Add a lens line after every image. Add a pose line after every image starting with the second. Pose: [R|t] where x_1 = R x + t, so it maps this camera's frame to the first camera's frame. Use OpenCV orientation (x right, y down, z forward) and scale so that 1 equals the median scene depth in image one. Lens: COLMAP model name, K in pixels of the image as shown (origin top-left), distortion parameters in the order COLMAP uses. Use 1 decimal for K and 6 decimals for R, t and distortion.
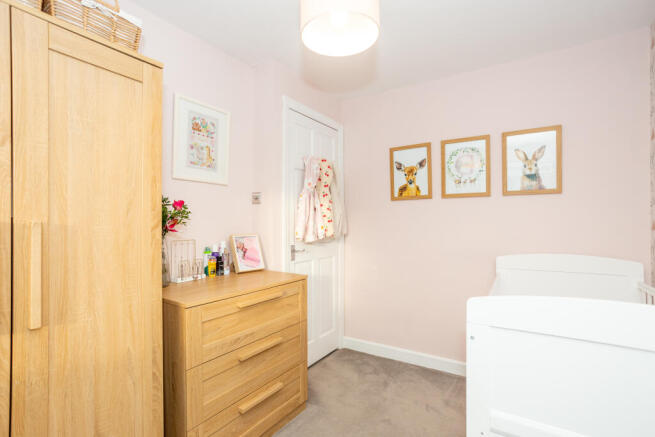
lens RADIAL K [[318.7, 0, 316.2], [0, 318.7, 217.8], [0, 0, 1]] dist [-0.020336, 0.007695]
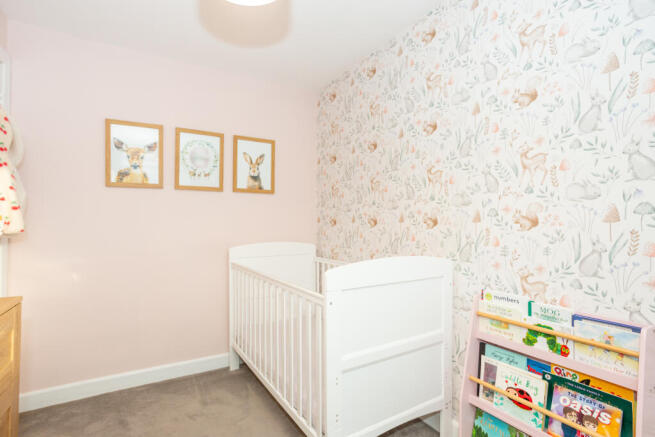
lens RADIAL K [[318.7, 0, 312.6], [0, 318.7, 218.8], [0, 0, 1]] dist [-0.020336, 0.007695]
pose [[0.446222, 0.021950, 0.894653, -0.258181], [-0.008167, 0.999757, -0.020455, 0.041342], [-0.894885, 0.001821, 0.446293, 0.239111]]
